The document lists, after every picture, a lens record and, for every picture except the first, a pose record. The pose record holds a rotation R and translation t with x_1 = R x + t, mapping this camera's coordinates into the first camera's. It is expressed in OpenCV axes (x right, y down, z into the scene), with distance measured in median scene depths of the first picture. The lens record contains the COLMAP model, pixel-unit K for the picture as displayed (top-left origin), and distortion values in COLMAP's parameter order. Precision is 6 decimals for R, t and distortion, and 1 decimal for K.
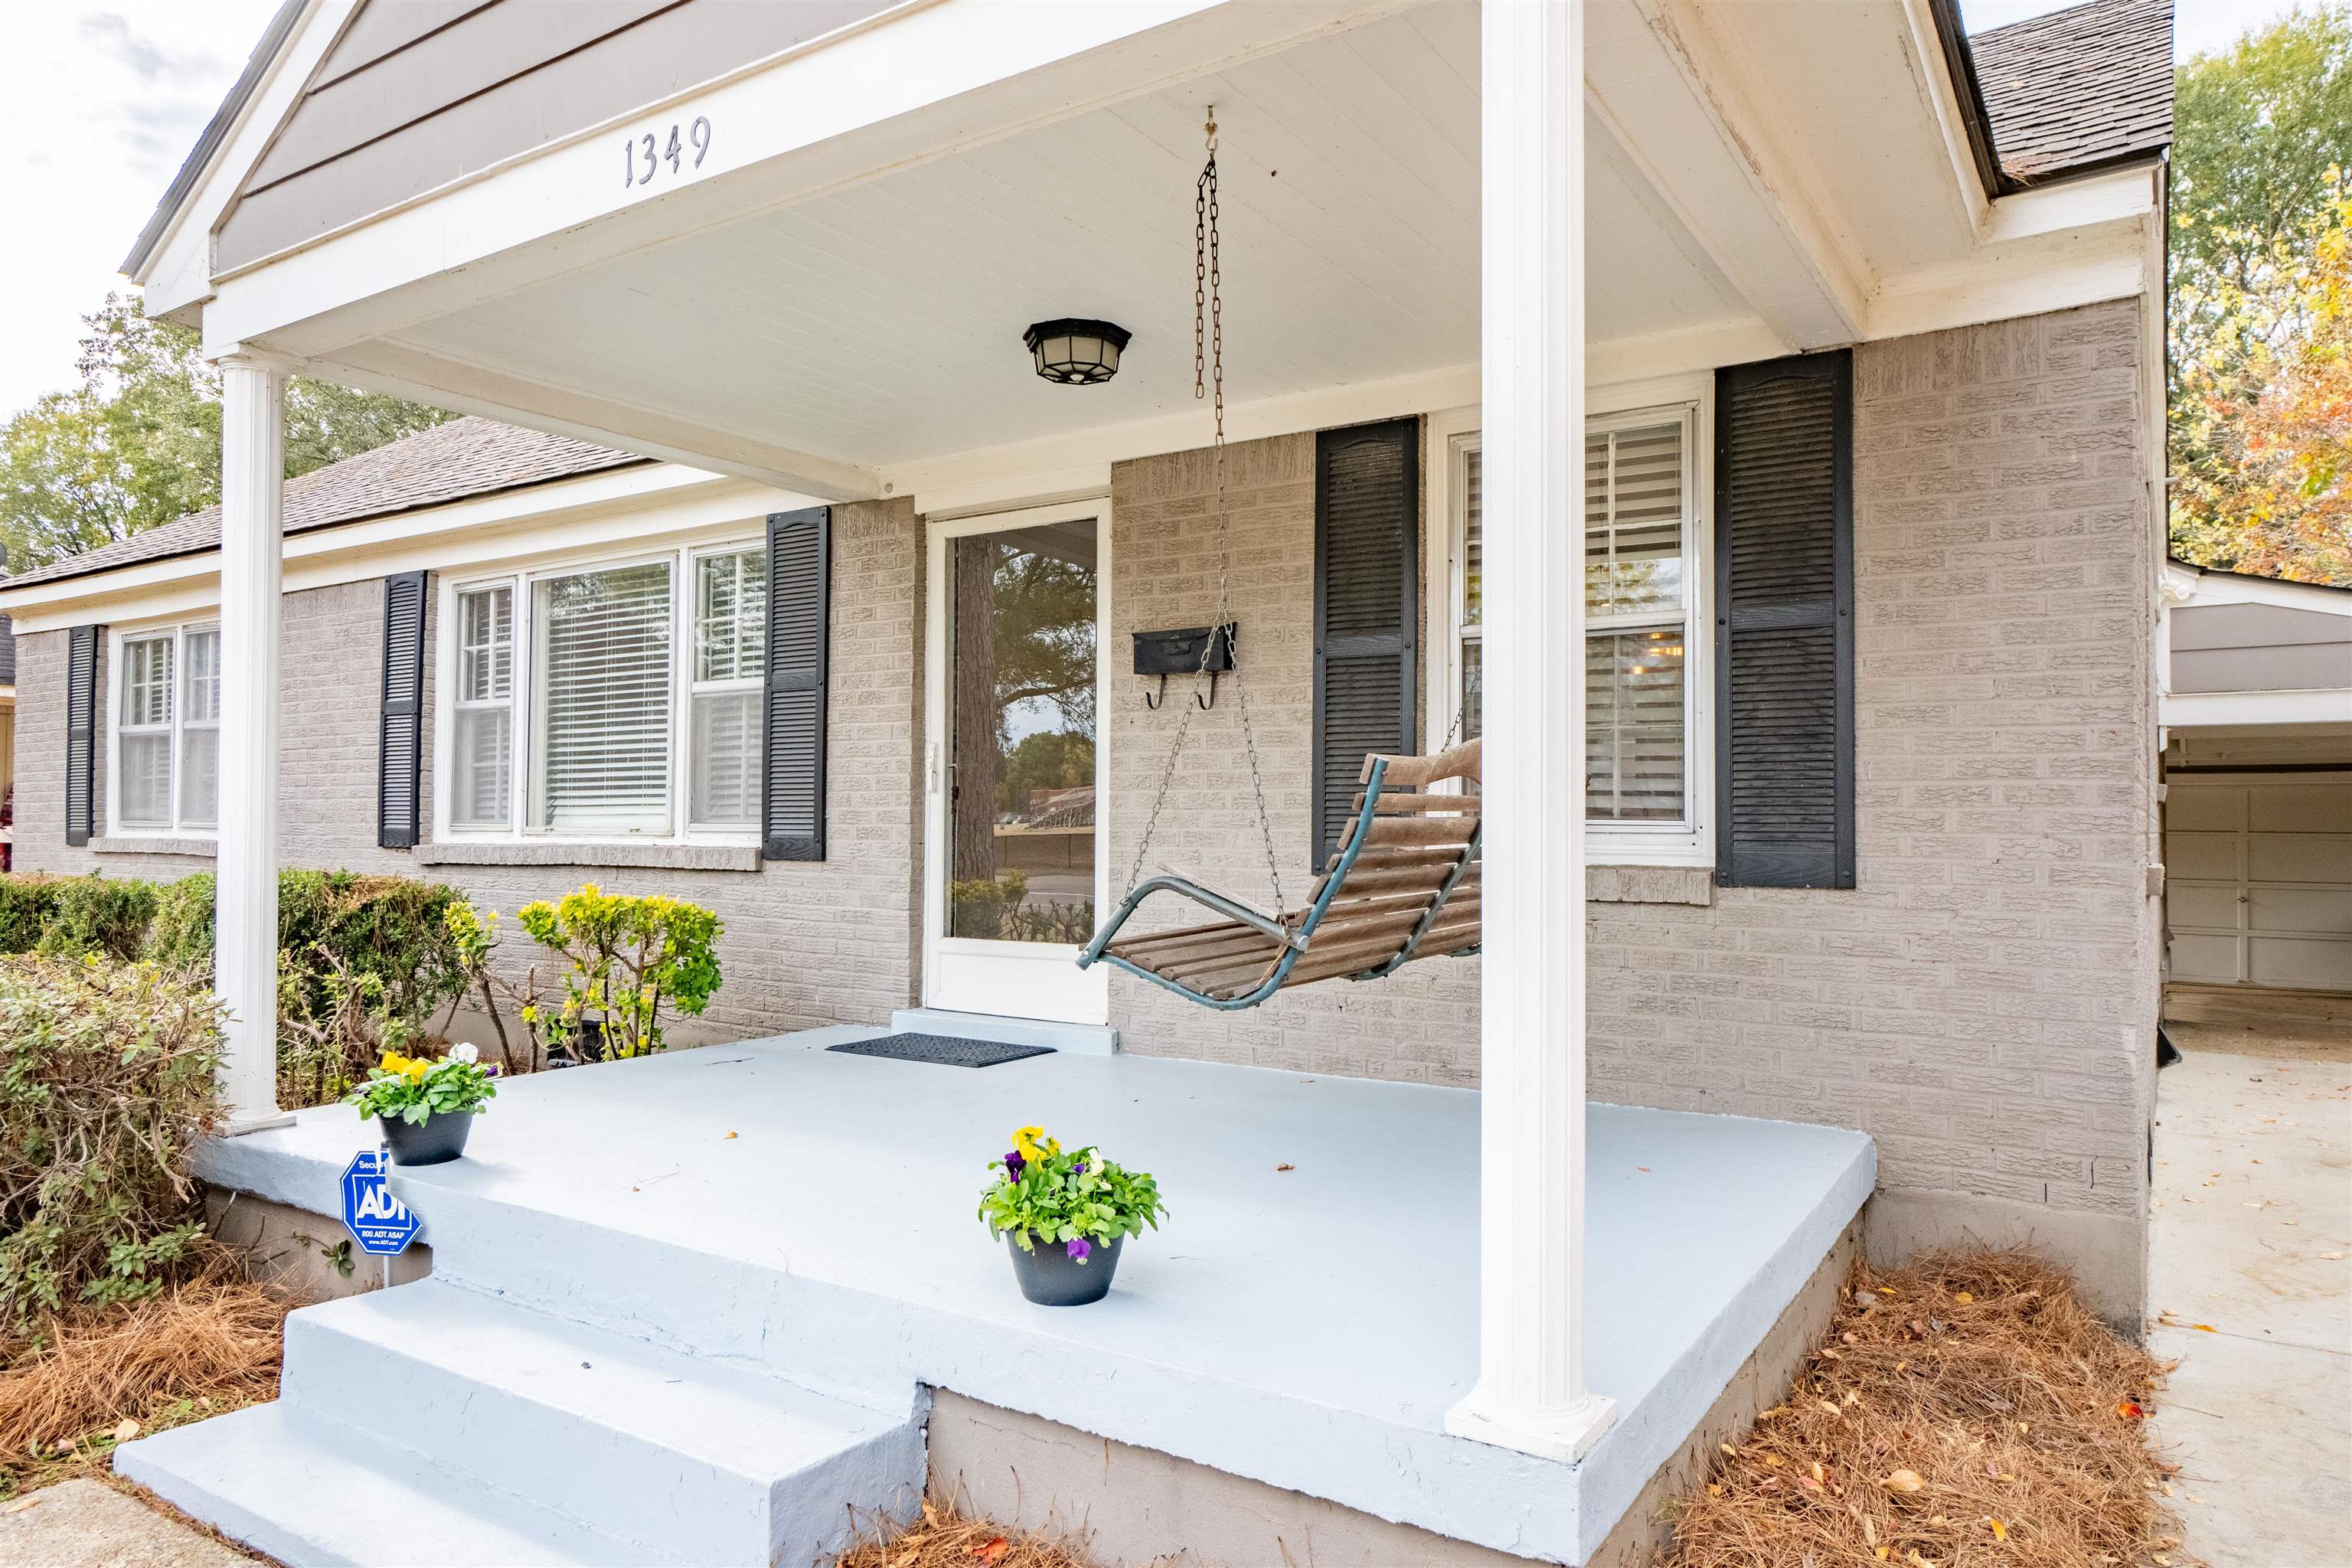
lens RADIAL K [[1551.7, 0, 1134.9], [0, 1551.7, 804.5], [0, 0, 1]] dist [-0.005749, -0.001223]
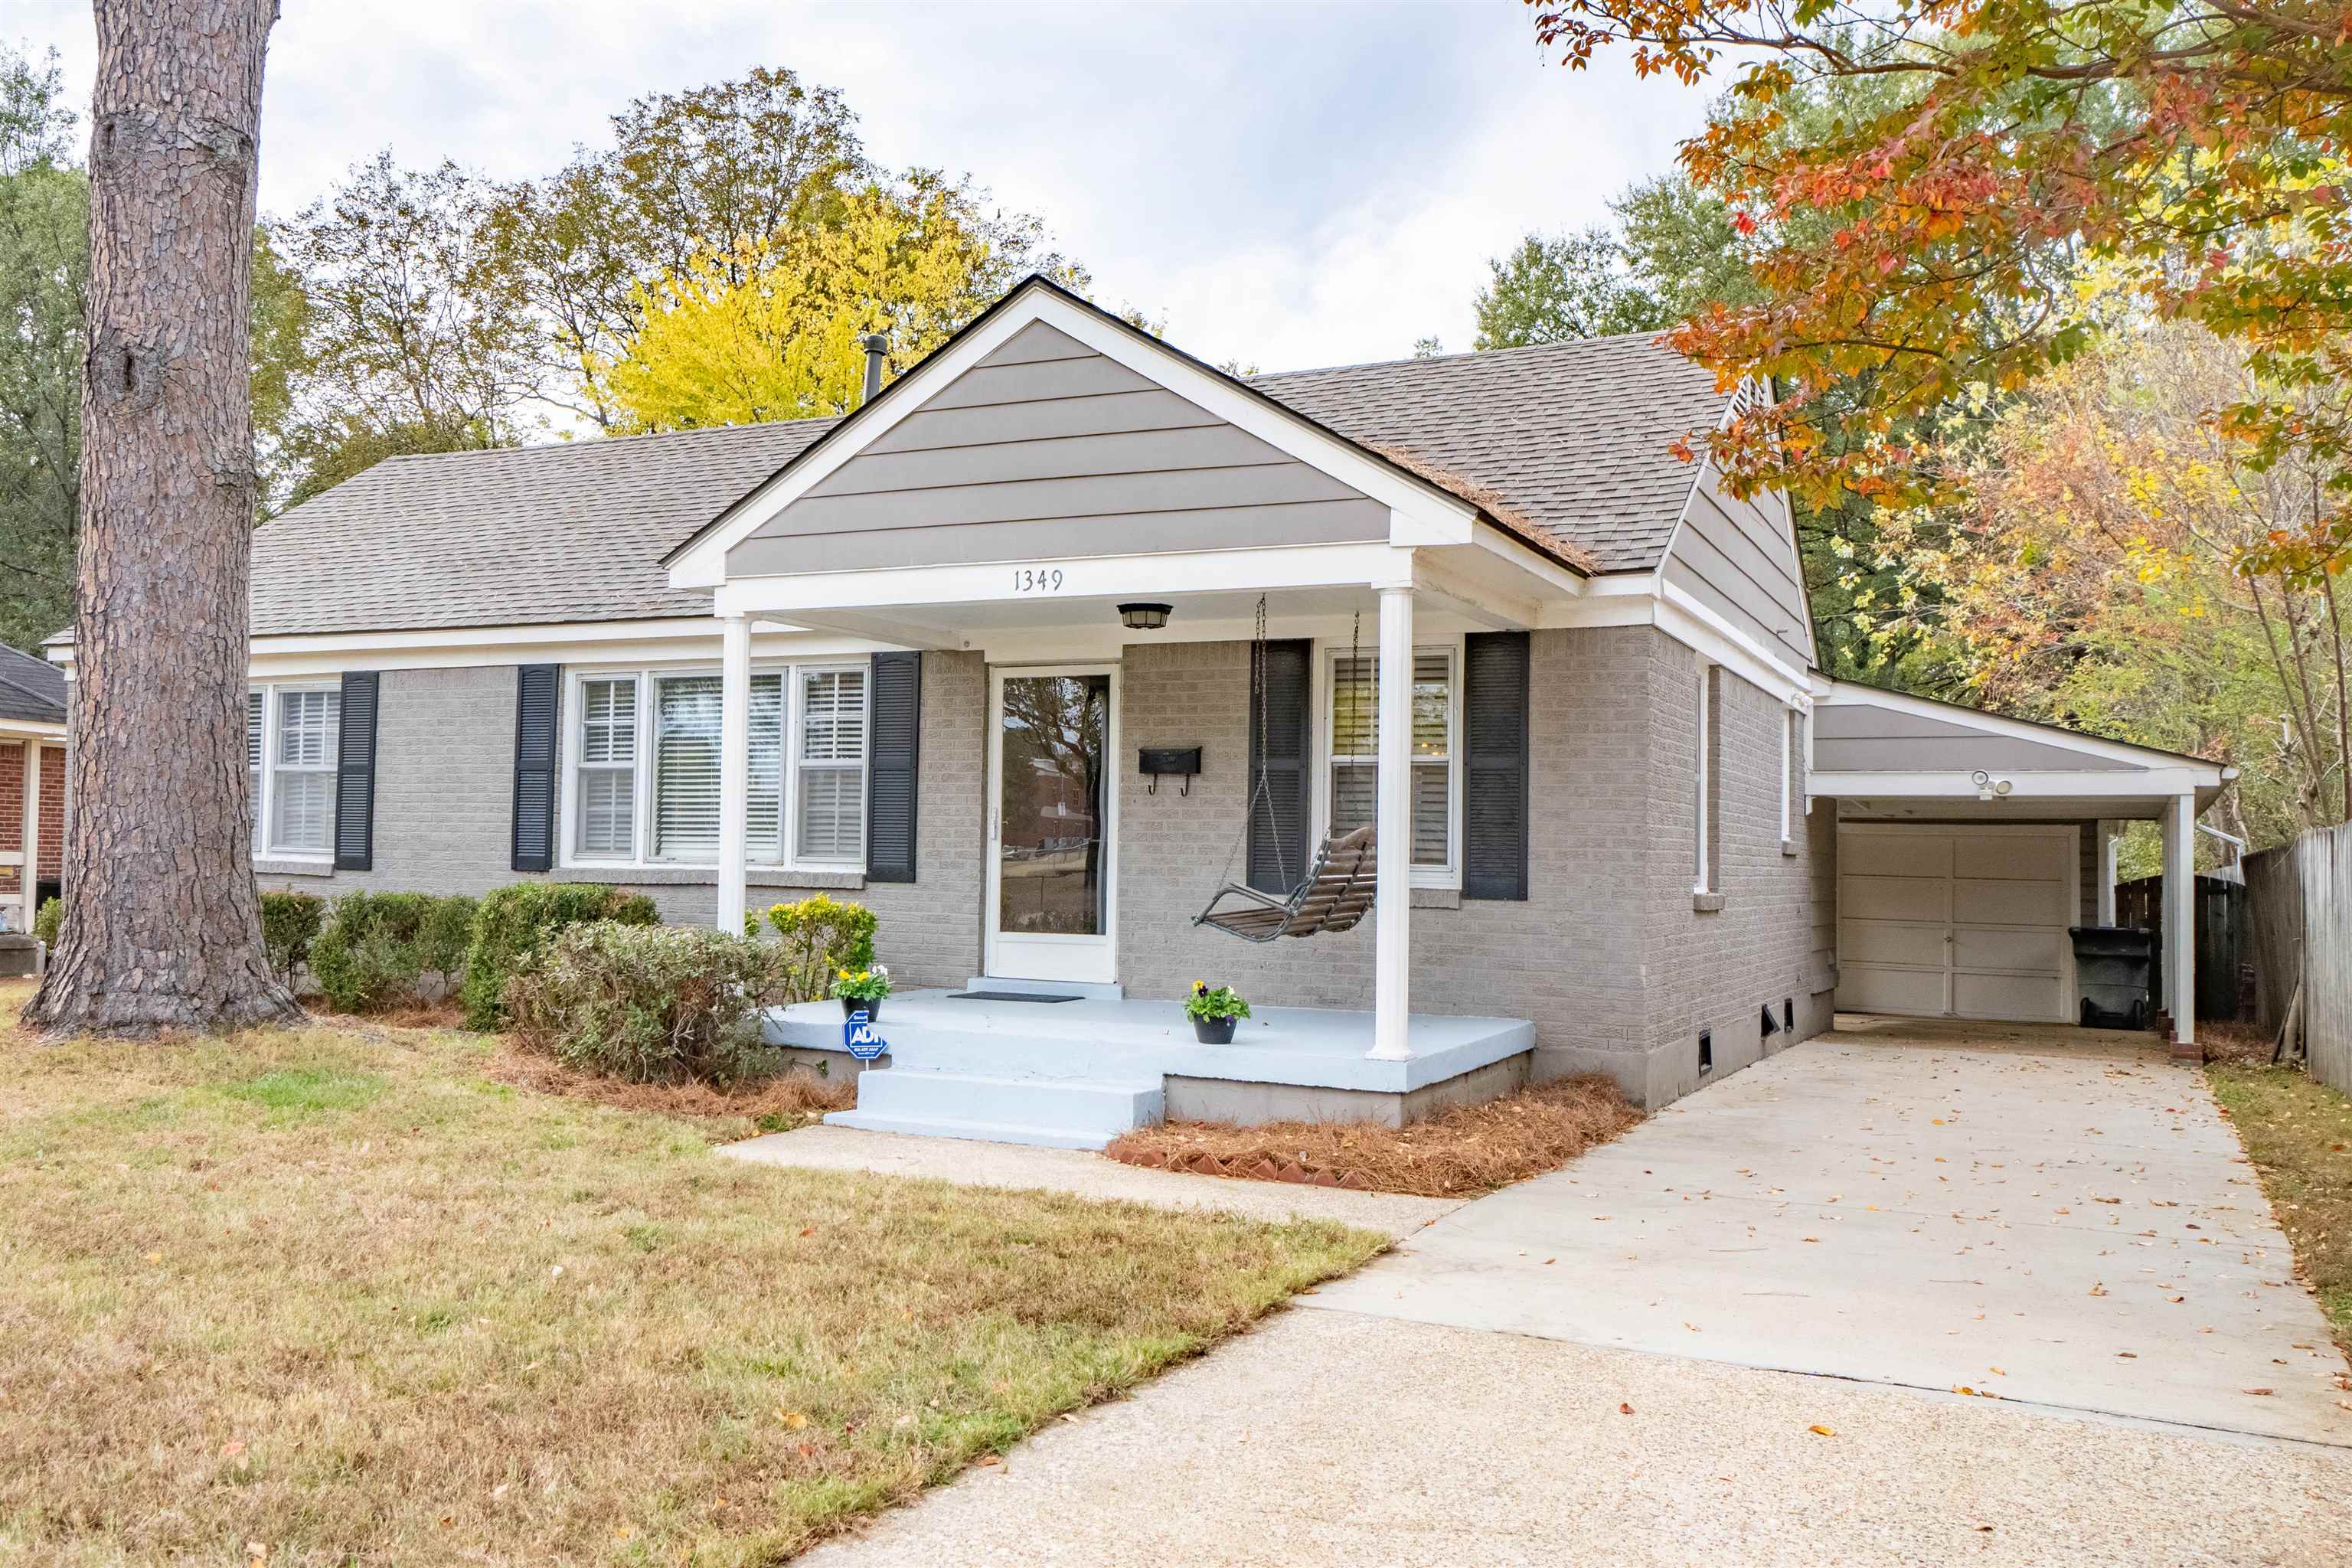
lens RADIAL K [[1855.6, 0, 1168.4], [0, 1855.6, 770.5], [0, 0, 1]] dist [0.035894, 0.011918]
pose [[0.983681, 0.022606, 0.178496, -0.317845], [-0.016767, 0.999276, -0.034152, -0.017753], [-0.179138, 0.030602, 0.983348, -0.960048]]
